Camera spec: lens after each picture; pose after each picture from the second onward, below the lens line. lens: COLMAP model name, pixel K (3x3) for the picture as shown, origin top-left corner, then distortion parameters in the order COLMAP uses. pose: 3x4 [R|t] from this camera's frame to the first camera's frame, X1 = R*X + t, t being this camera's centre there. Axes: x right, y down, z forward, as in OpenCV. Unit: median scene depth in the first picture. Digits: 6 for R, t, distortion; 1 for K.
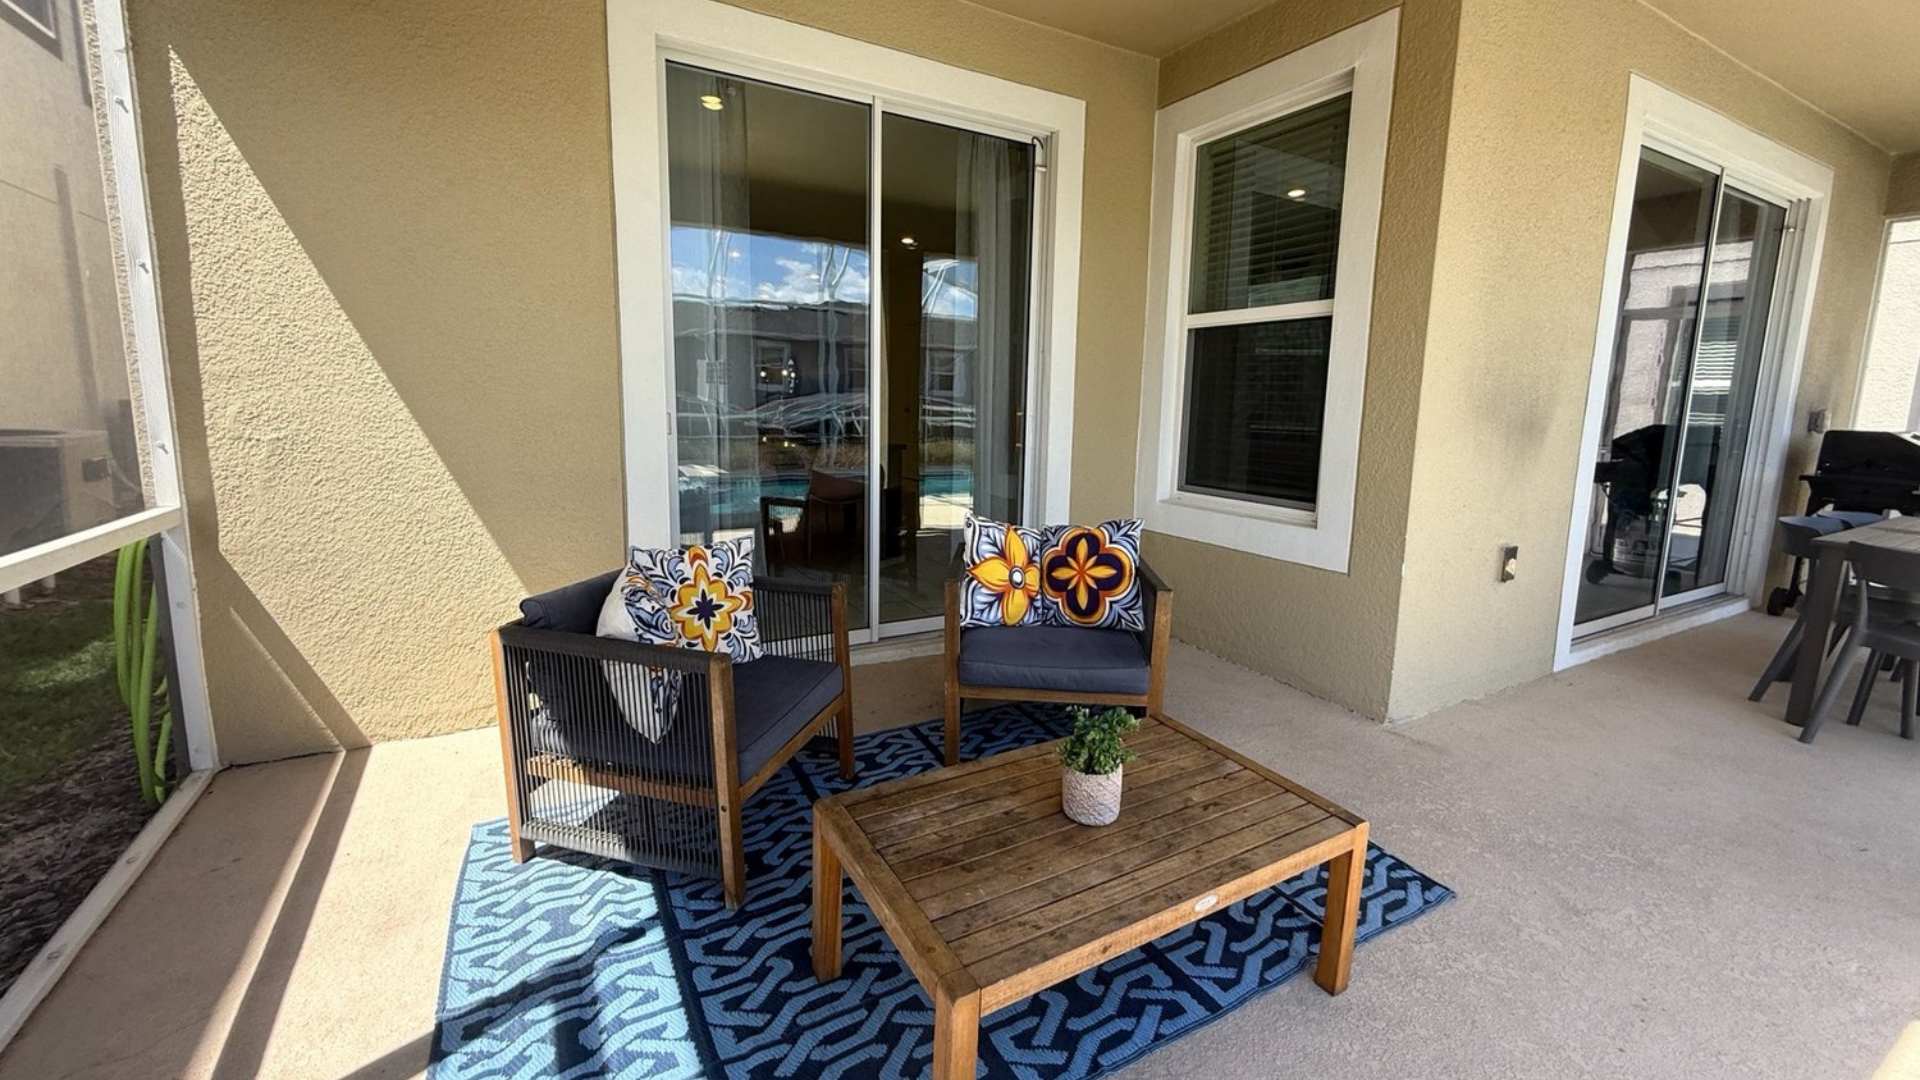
lens RADIAL K [[762.9, 0, 959.4], [0, 762.9, 526.5], [0, 0, 1]] dist [0.000033, -0.000916]
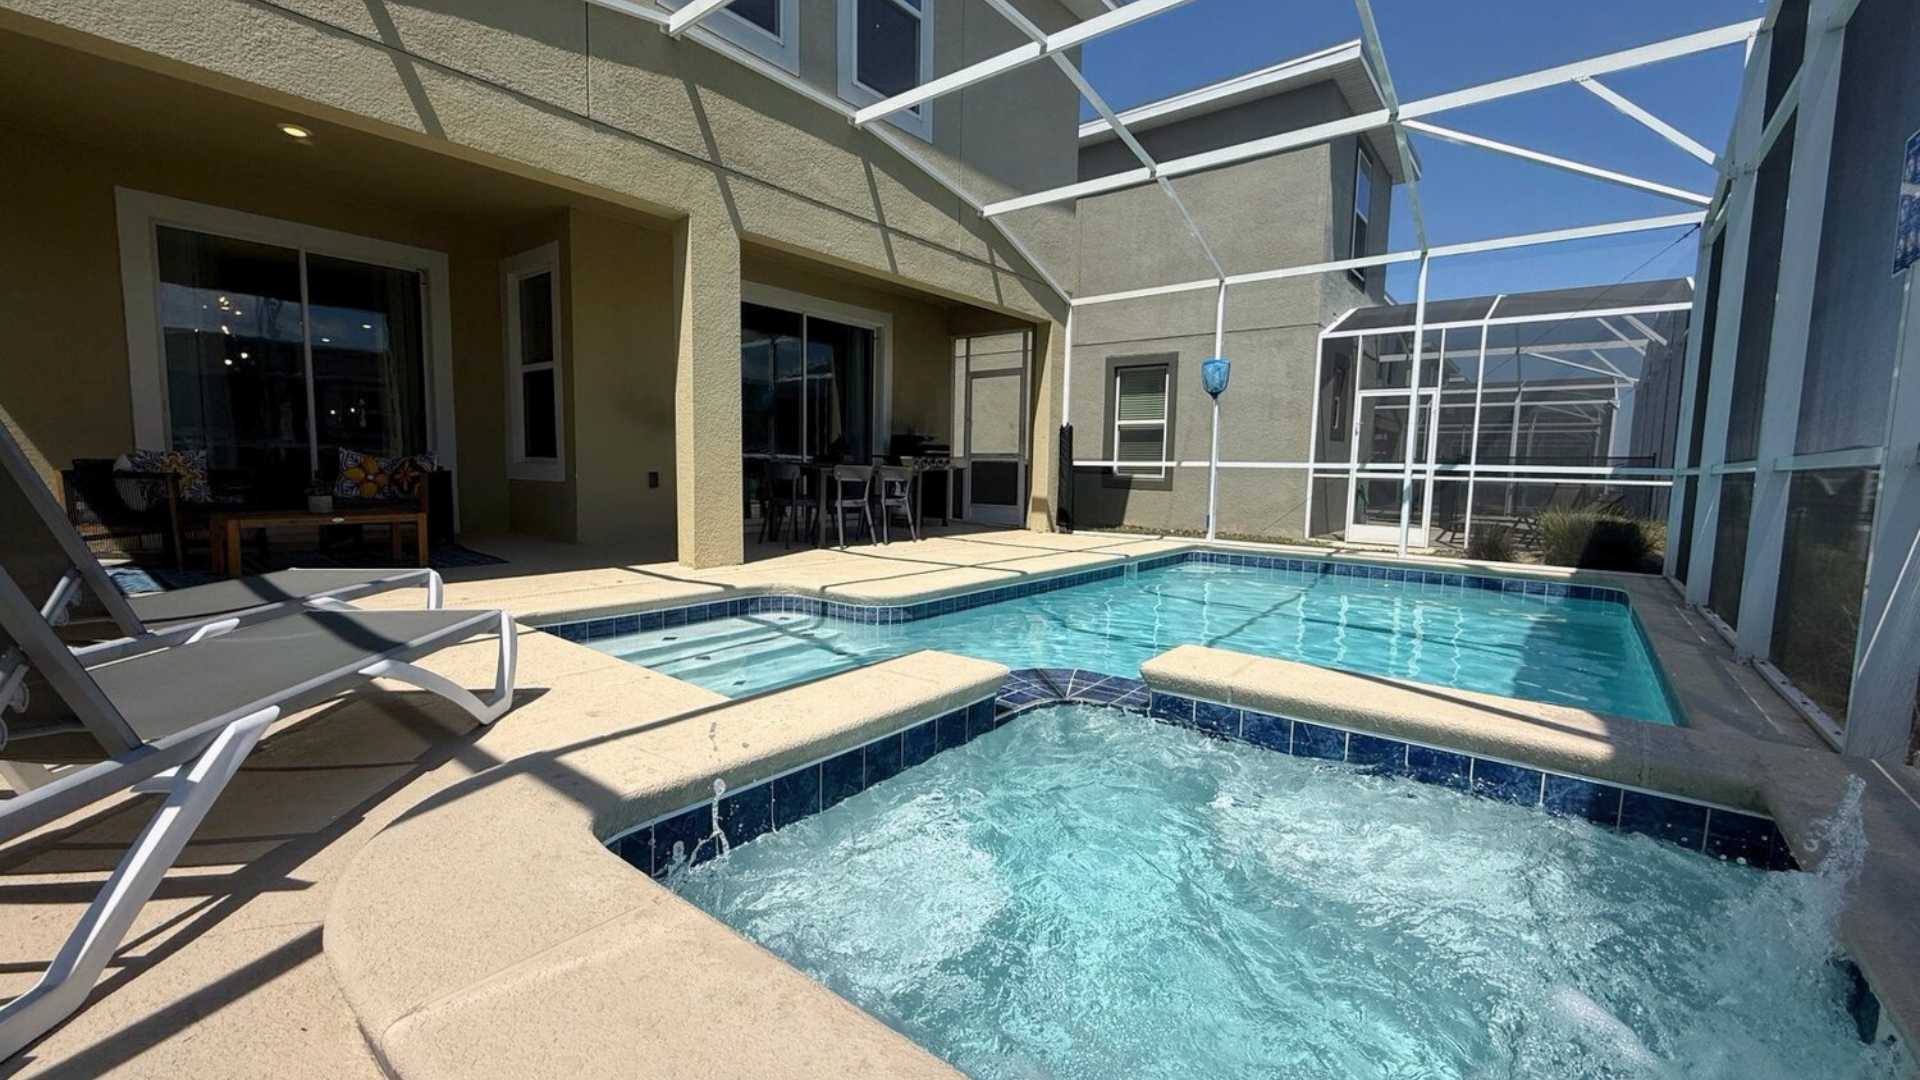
lens RADIAL K [[762.9, 0, 959.7], [0, 762.9, 541.2], [0, 0, 1]] dist [0.000033, -0.000916]
pose [[0.927466, -0.033876, 0.372369, 0.820954], [0.051410, 0.997982, -0.037257, 0.416688], [-0.370356, 0.053699, 0.927336, -1.648309]]
